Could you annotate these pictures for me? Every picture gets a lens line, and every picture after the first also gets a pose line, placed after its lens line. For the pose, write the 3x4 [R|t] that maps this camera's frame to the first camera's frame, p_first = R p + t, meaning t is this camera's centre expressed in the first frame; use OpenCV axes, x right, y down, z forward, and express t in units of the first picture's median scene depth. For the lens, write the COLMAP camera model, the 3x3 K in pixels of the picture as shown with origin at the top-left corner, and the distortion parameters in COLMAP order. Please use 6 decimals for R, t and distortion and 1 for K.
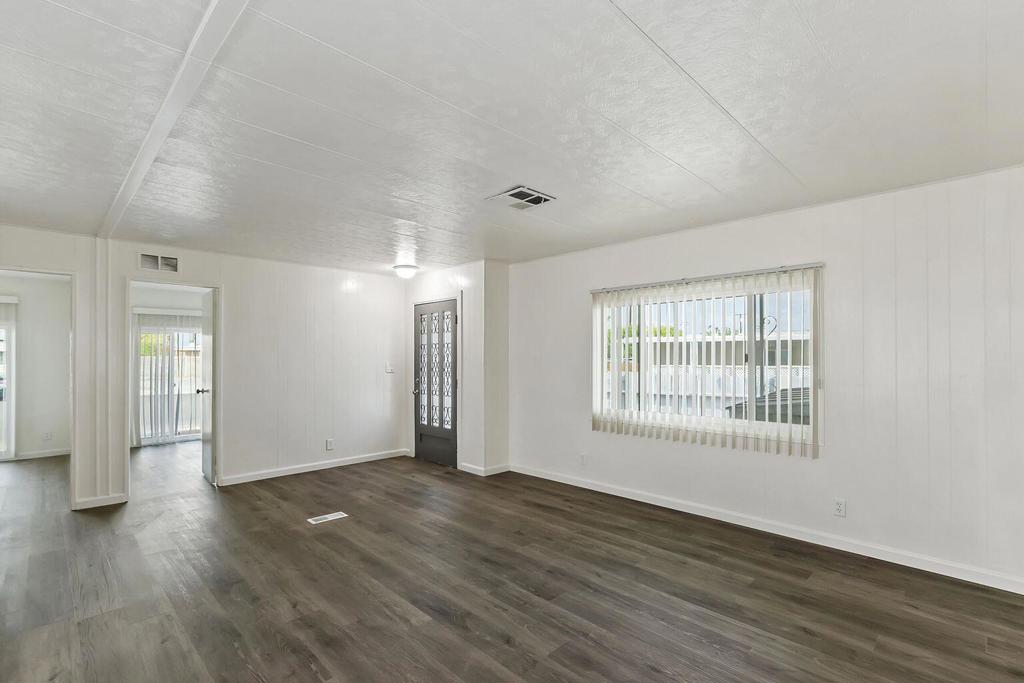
lens RADIAL K [[465.5, 0, 506.1], [0, 465.5, 351.7], [0, 0, 1]] dist [-0.004046, 0.000967]
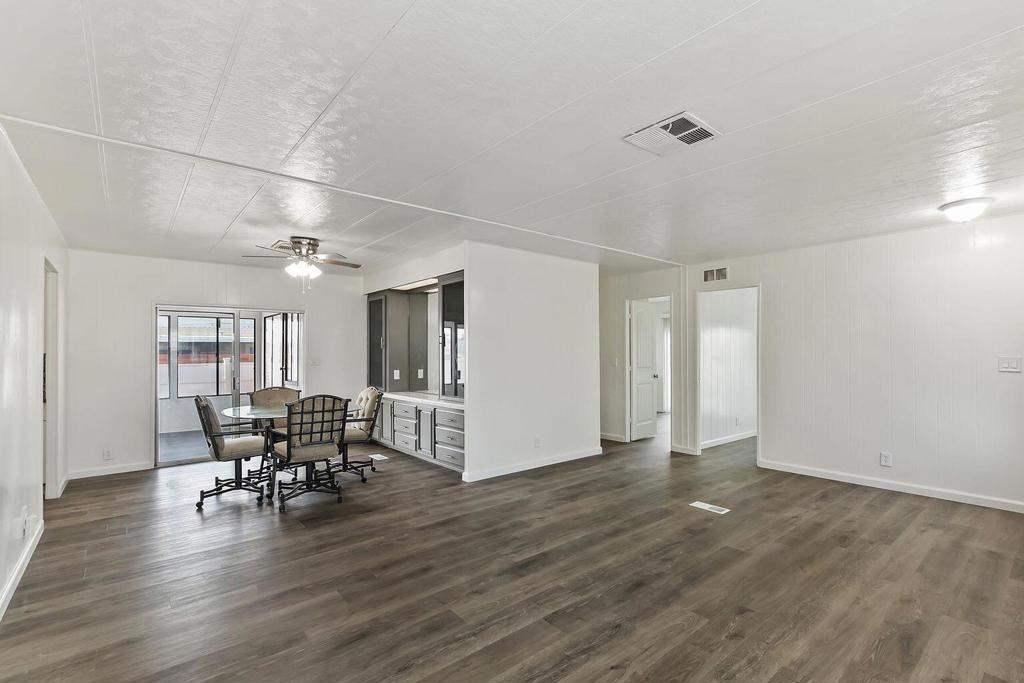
lens RADIAL K [[465.5, 0, 531.9], [0, 465.5, 349.8], [0, 0, 1]] dist [-0.004046, 0.000967]
pose [[-0.050285, -0.004638, -0.998724, 0.618098], [0.016530, 0.999848, -0.005475, 0.013992], [0.998598, -0.016784, -0.050201, 0.644533]]
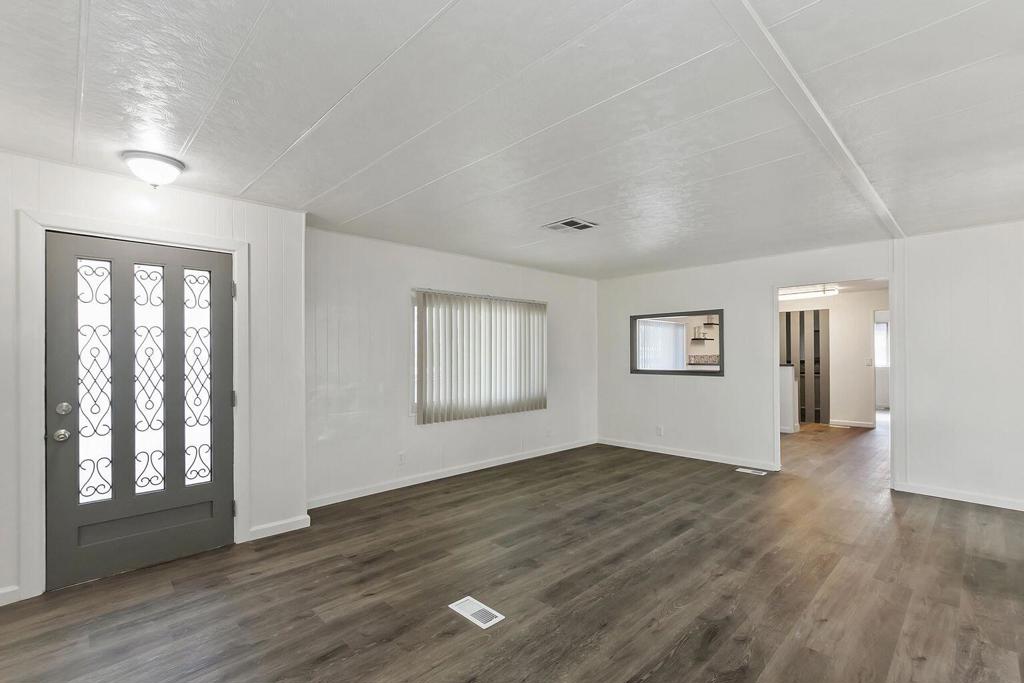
lens RADIAL K [[465.5, 0, 508.7], [0, 465.5, 347.7], [0, 0, 1]] dist [-0.004046, 0.000967]
pose [[0.015737, 0.012178, 0.999802, -0.968166], [-0.009930, 0.999878, -0.012023, 0.010008], [-0.999827, -0.009739, 0.015856, 0.910699]]
